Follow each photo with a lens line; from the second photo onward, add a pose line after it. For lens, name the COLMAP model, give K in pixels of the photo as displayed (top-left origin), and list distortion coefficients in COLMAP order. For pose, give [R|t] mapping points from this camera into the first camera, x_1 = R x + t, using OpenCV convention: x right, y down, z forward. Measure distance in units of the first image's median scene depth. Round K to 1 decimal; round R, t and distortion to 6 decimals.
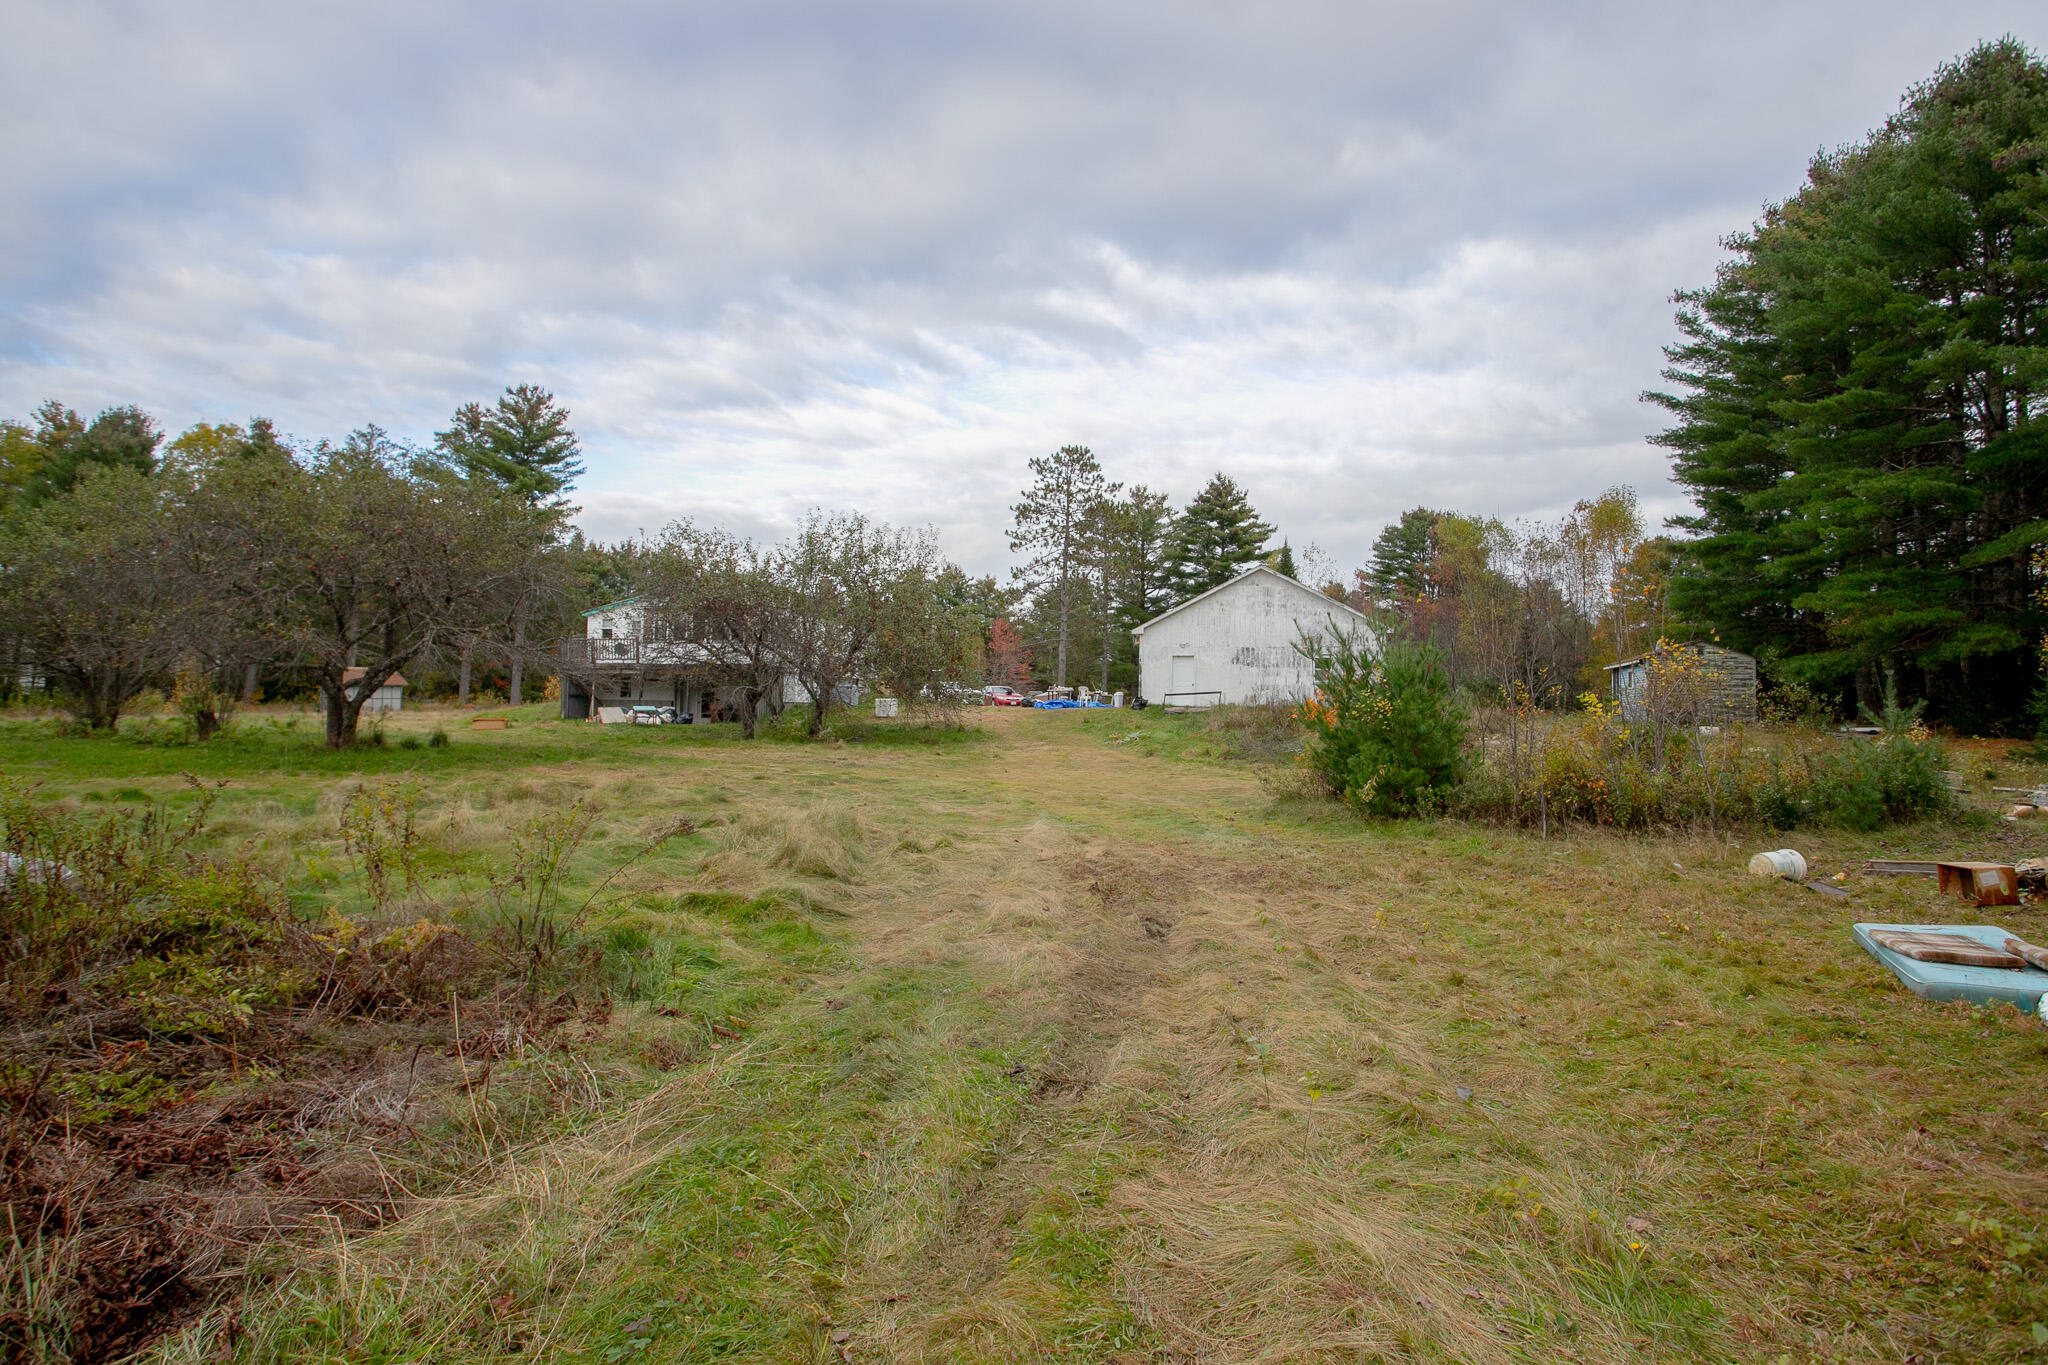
lens RADIAL K [[1214.5, 0, 1024.0], [0, 1214.5, 682.5], [0, 0, 1]] dist [-0.001412, 0.000108]
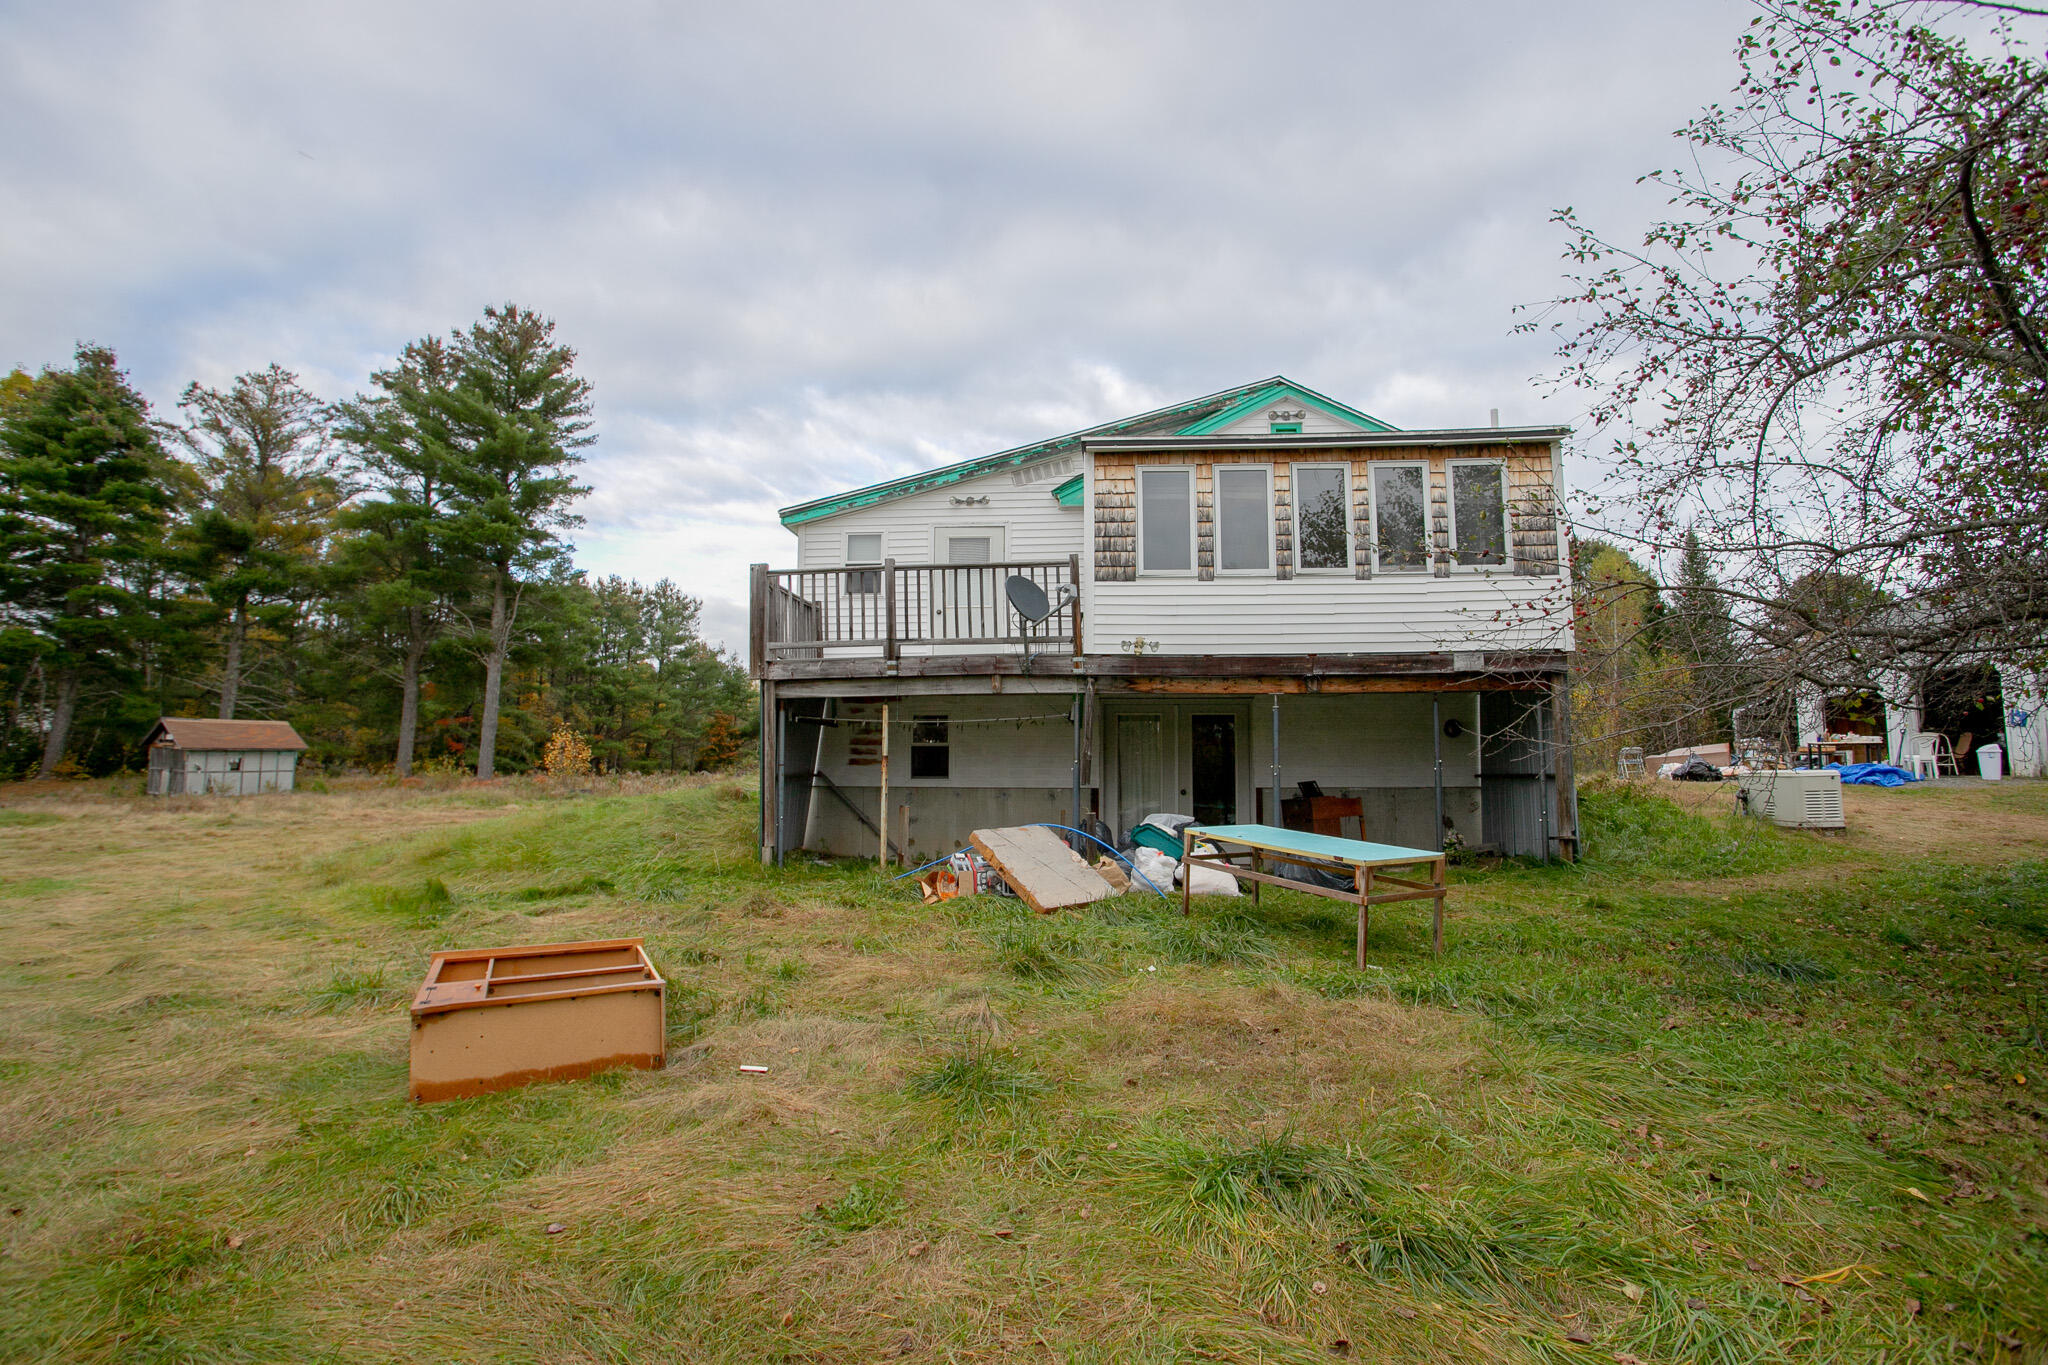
lens RADIAL K [[1013.0, 0, 1013.0], [0, 1013.0, 675.5], [0, 0, 1]] dist [-0.044472, 0.023118]
pose [[0.994087, -0.002611, 0.108556, -0.190390], [0.009915, 0.997718, -0.066792, 0.002236], [-0.108134, 0.067473, 0.991844, 0.420460]]
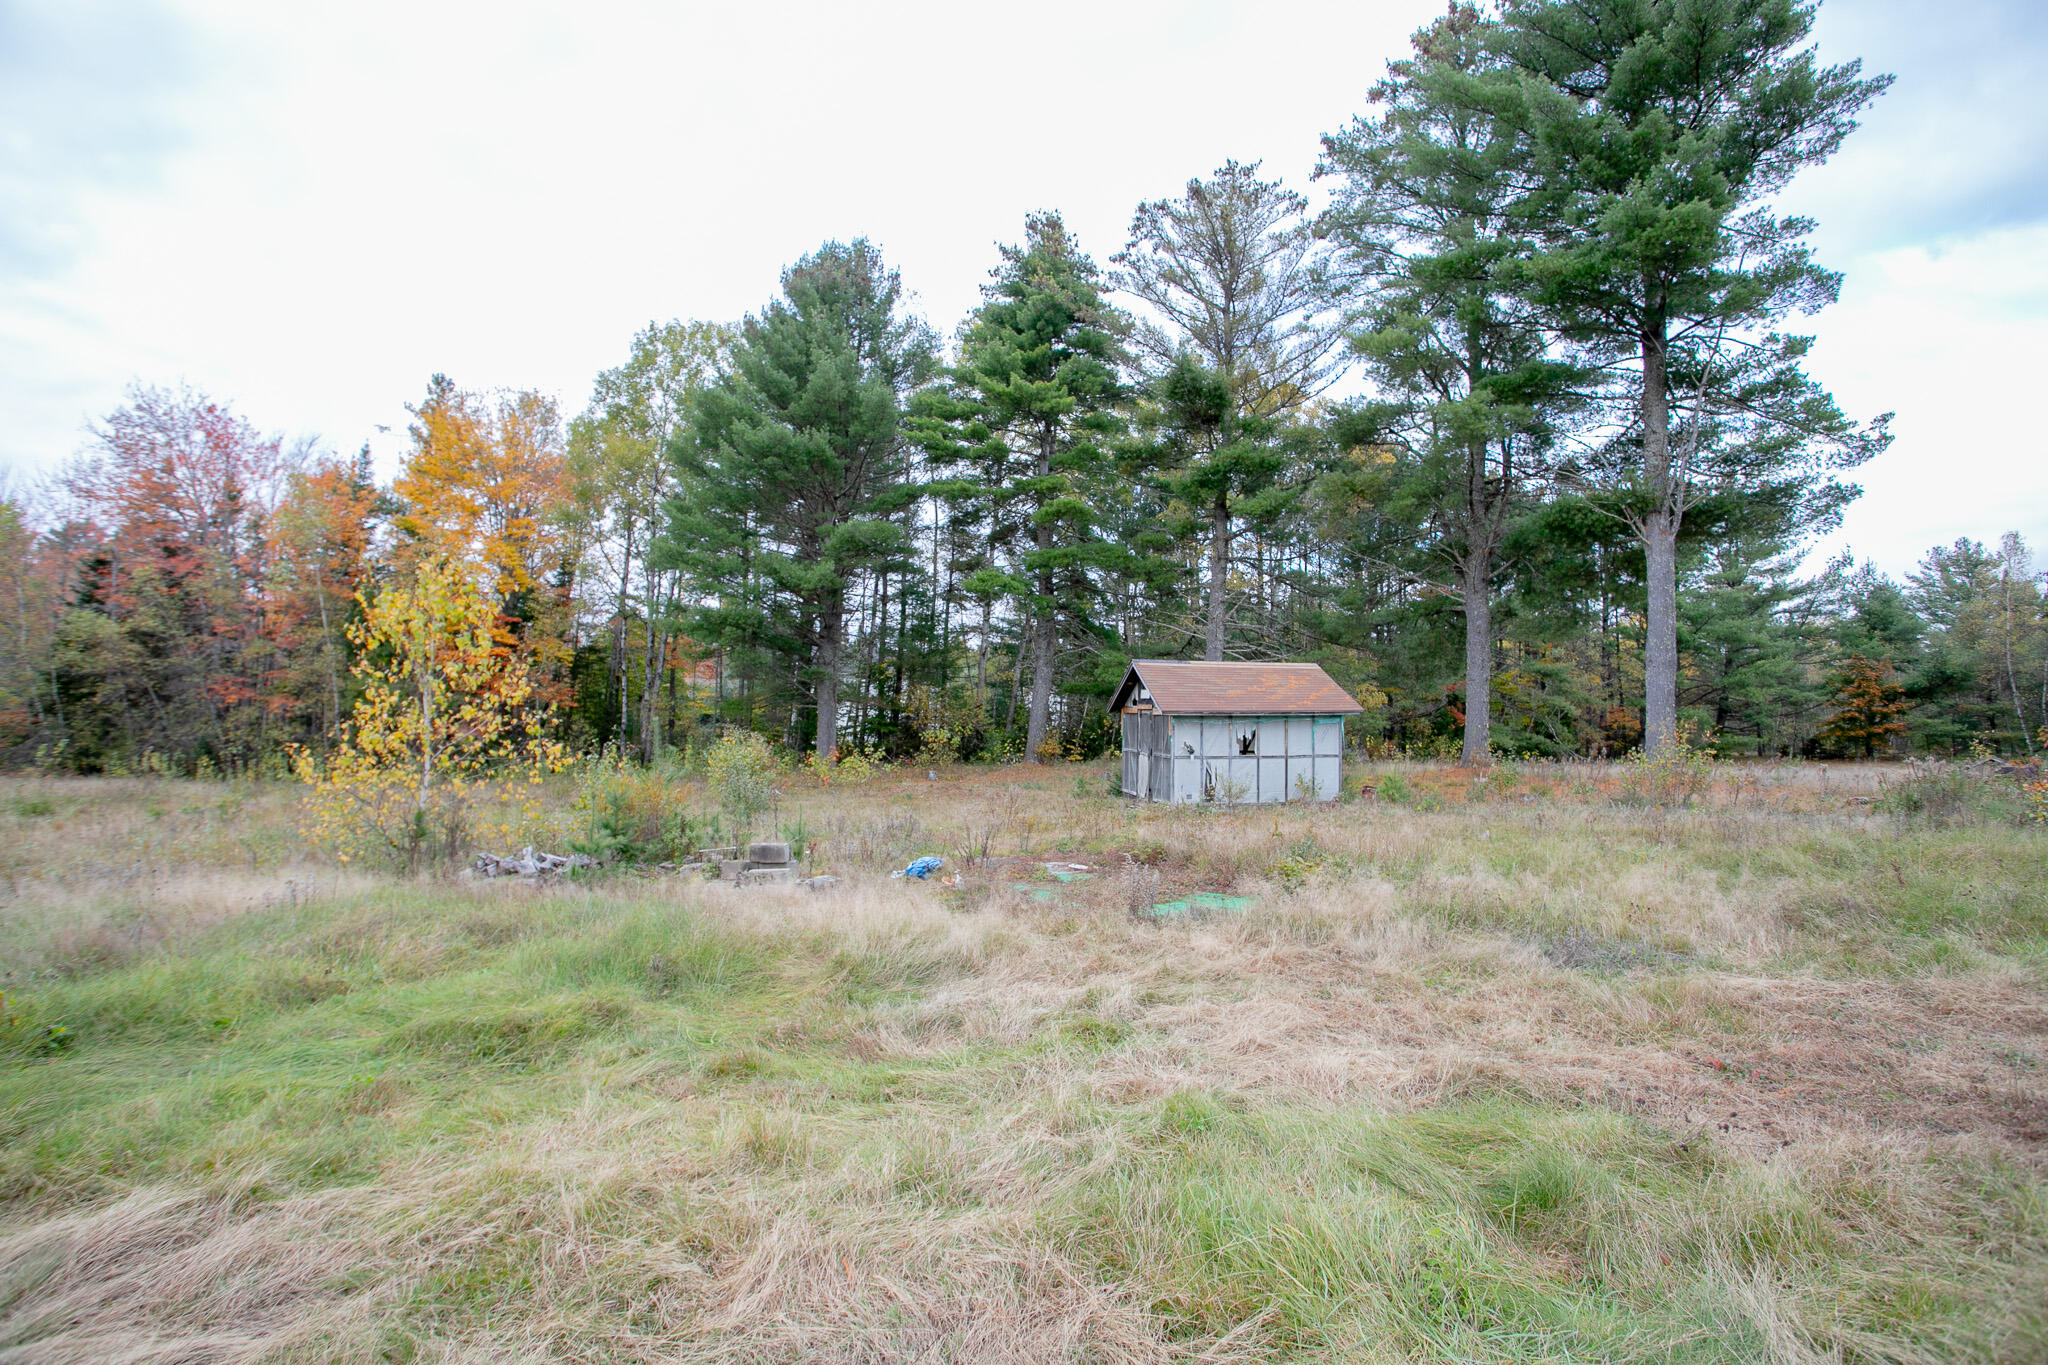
lens RADIAL K [[1013.0, 0, 1013.0], [0, 1013.0, 675.5], [0, 0, 1]] dist [-0.044472, 0.023118]
pose [[0.741890, -0.053497, -0.668384, -0.362615], [0.018236, 0.998053, -0.059643, 0.006050], [0.670274, 0.032060, 0.741421, 0.678783]]
